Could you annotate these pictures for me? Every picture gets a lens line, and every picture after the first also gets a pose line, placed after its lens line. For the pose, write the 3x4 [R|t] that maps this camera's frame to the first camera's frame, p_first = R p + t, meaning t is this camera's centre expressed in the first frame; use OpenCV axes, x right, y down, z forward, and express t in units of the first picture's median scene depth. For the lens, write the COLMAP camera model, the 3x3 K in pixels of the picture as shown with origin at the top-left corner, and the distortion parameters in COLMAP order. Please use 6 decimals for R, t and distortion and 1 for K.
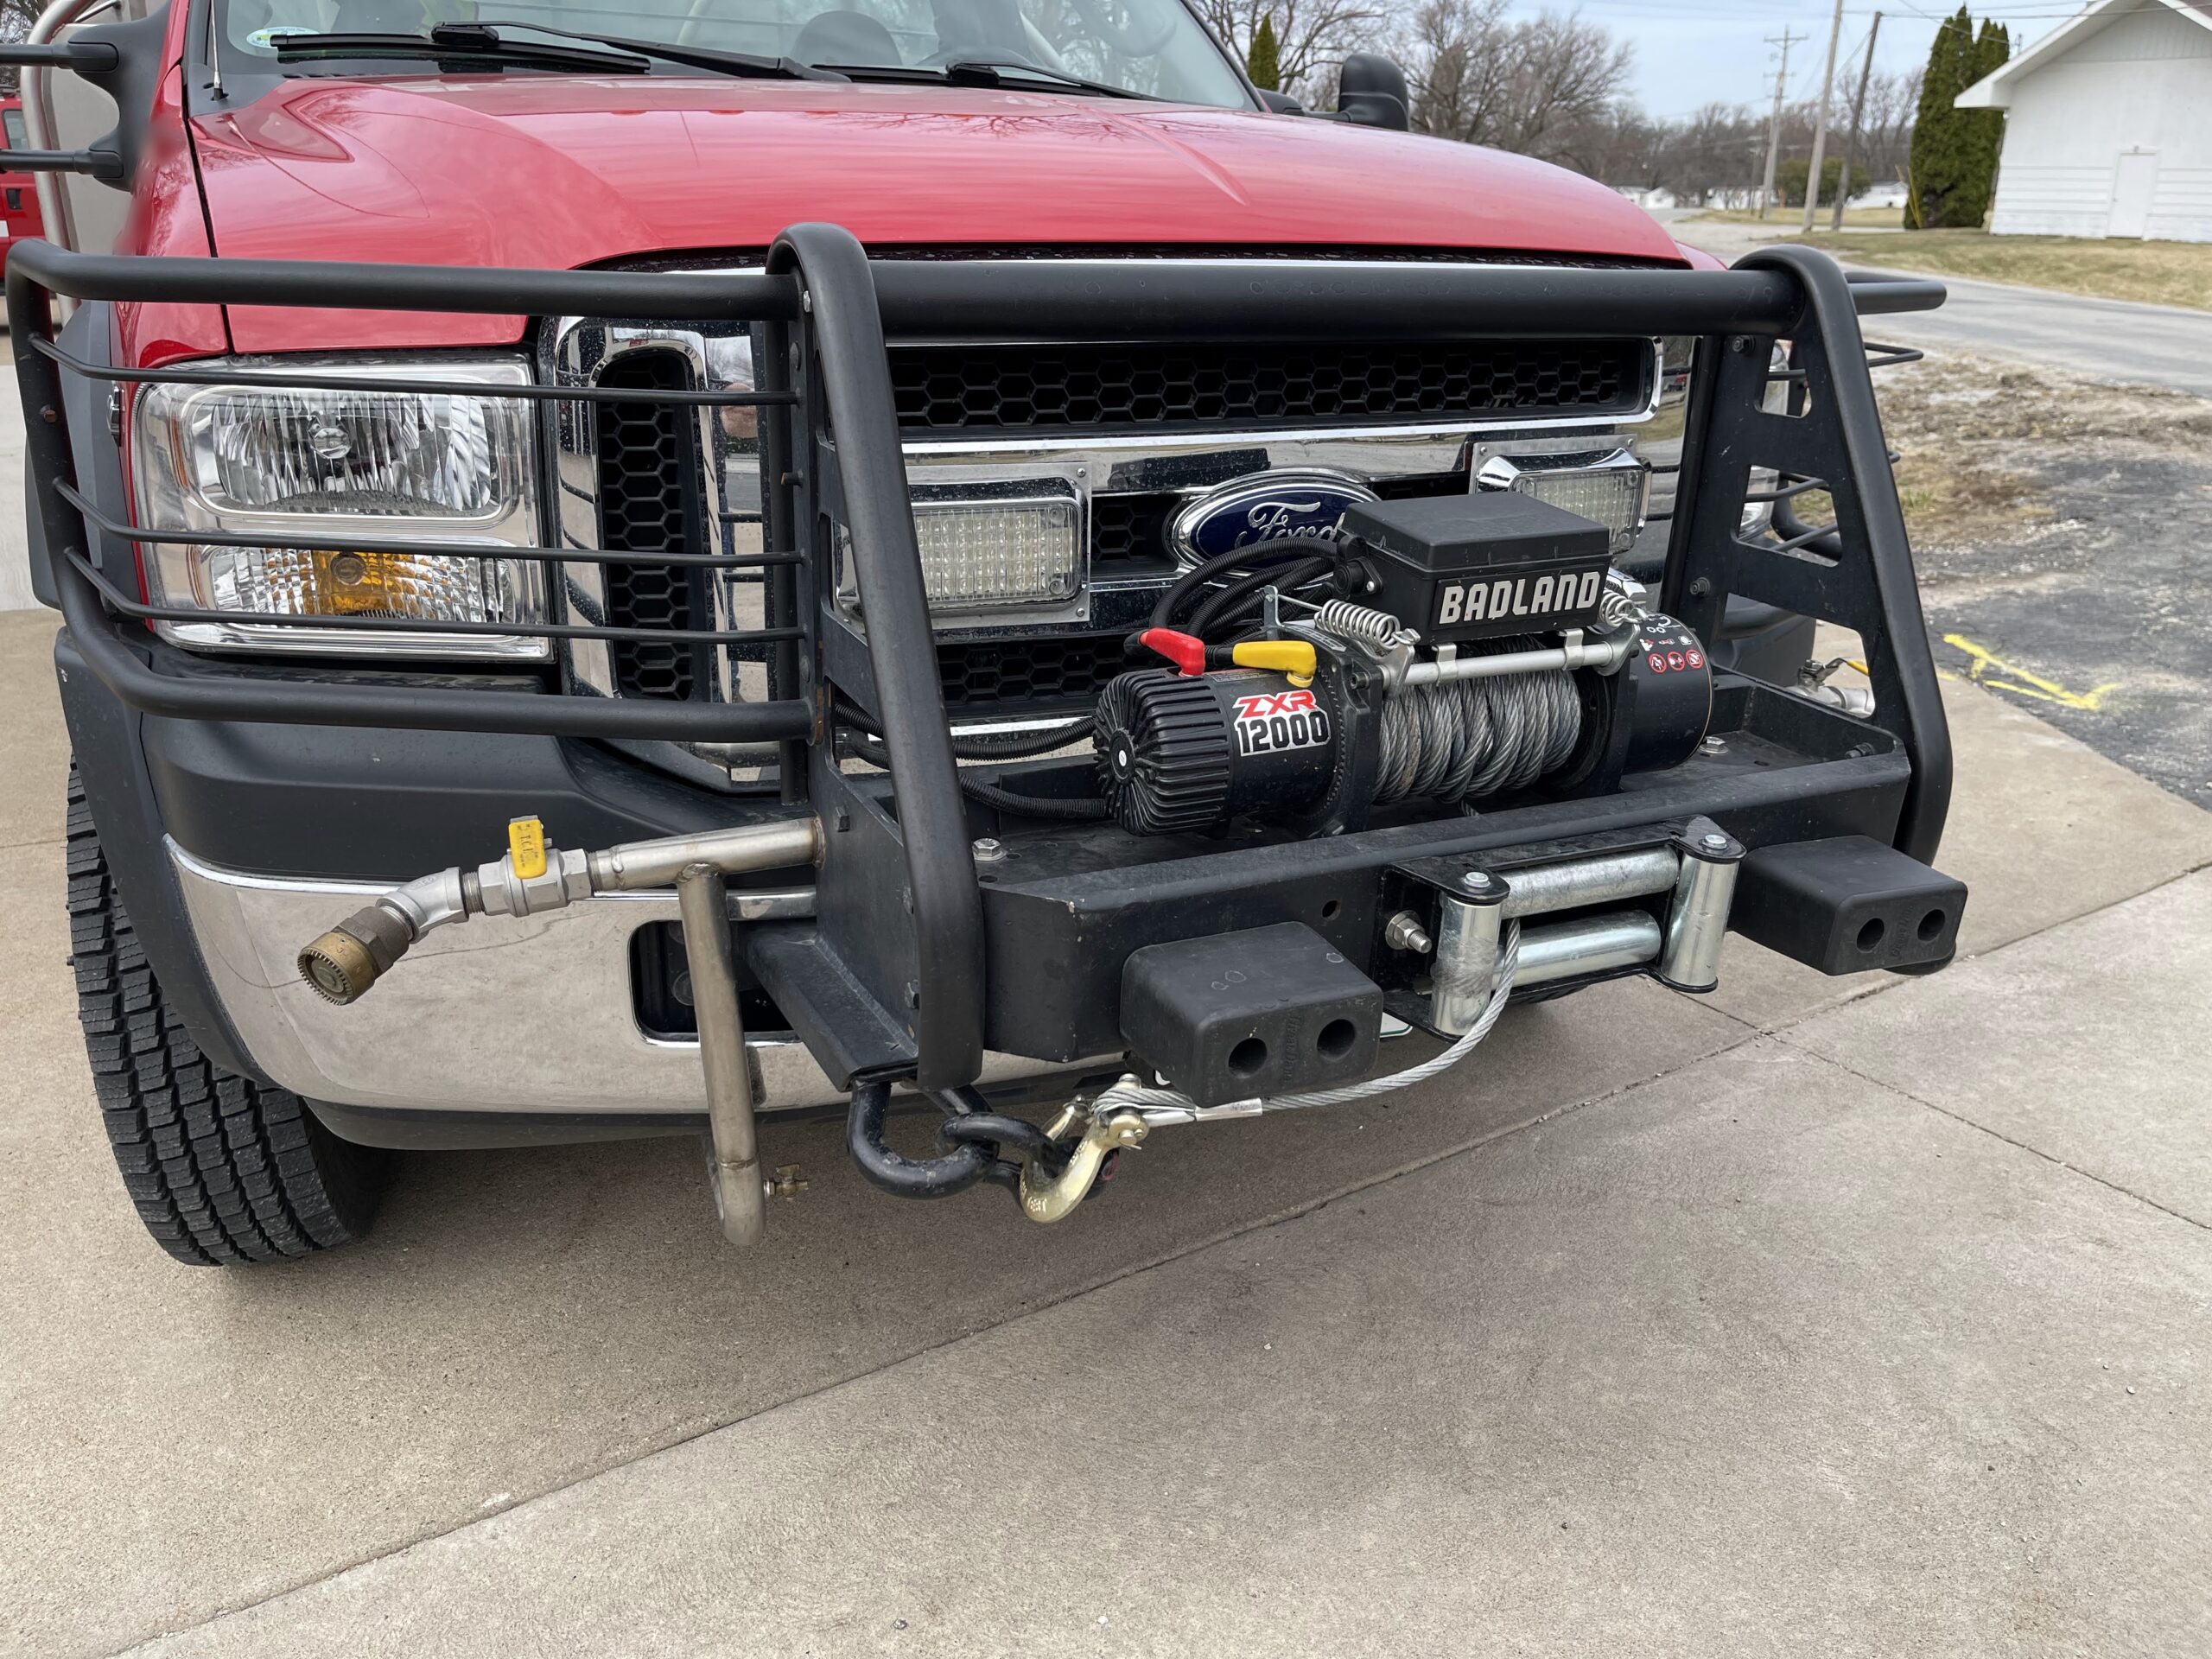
lens RADIAL K [[1673.4, 0, 1107.0], [0, 1673.4, 833.5], [0, 0, 1]] dist [0.081190, -0.118446]
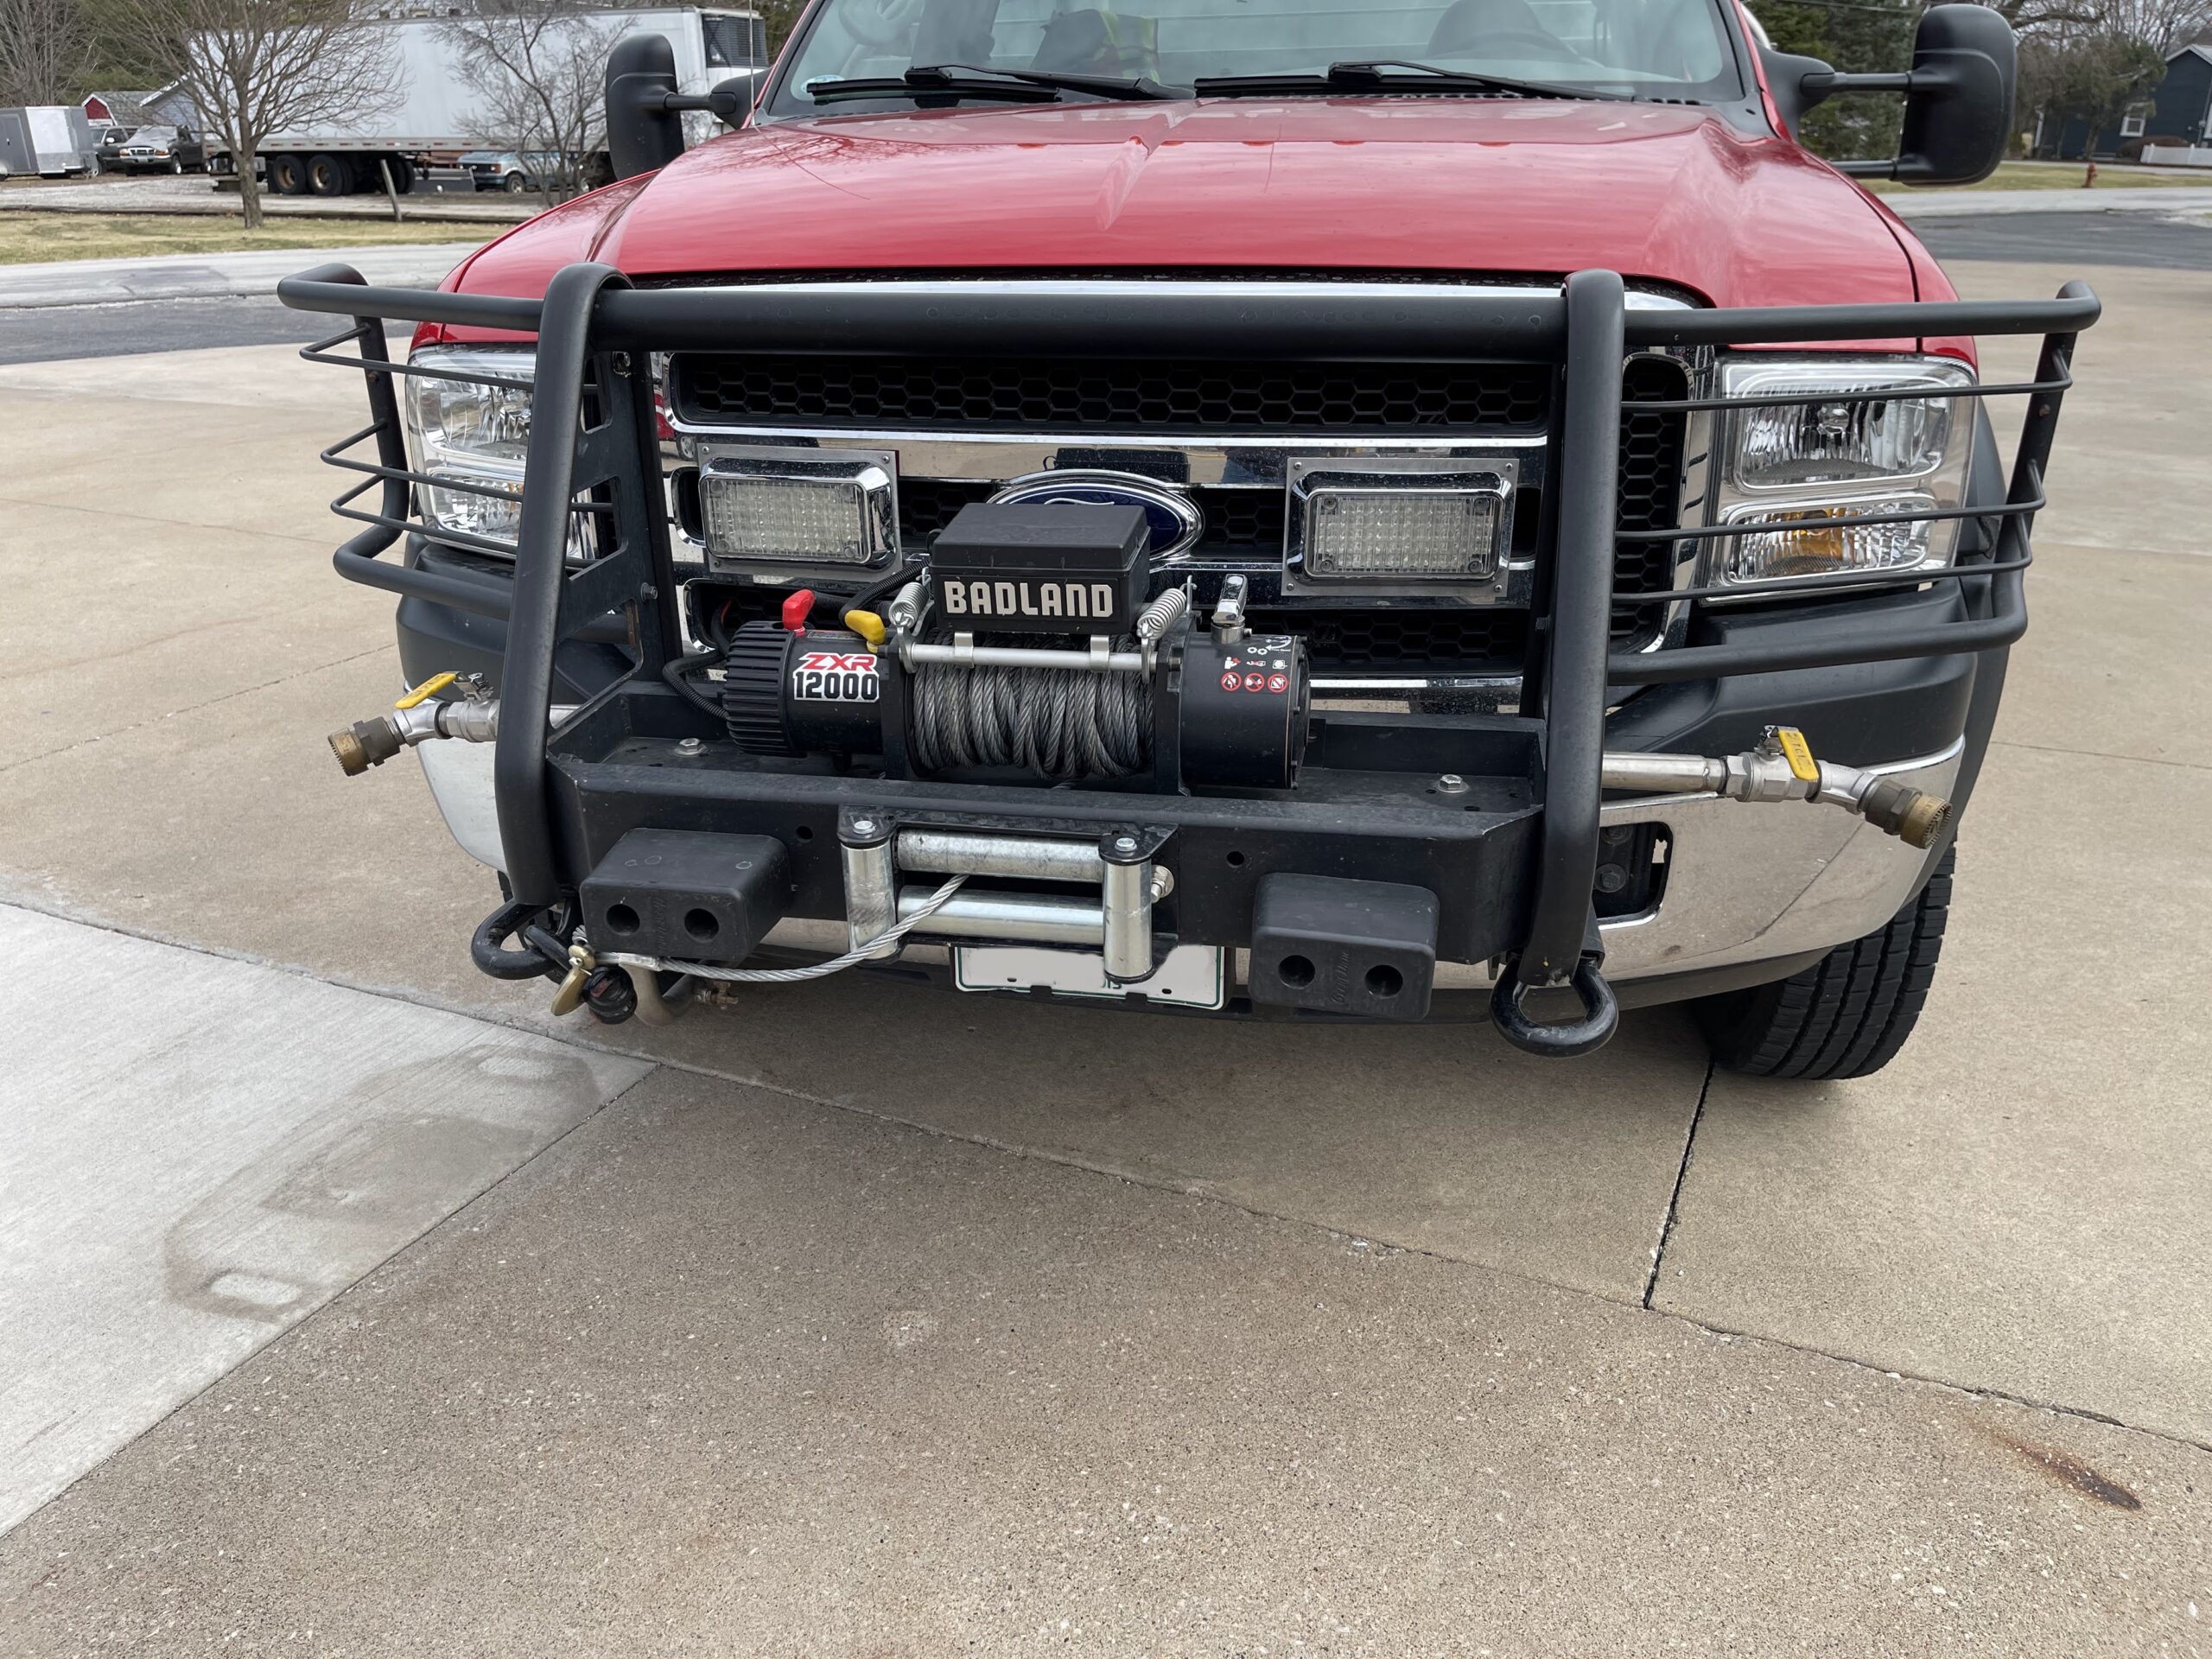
lens RADIAL K [[1673.4, 0, 1107.0], [0, 1673.4, 833.5], [0, 0, 1]] dist [0.081190, -0.118446]
pose [[0.820757, 0.187345, -0.539685, 0.831919], [-0.174769, 0.981748, 0.075012, -0.071819], [0.543888, 0.032754, 0.838519, 0.084316]]
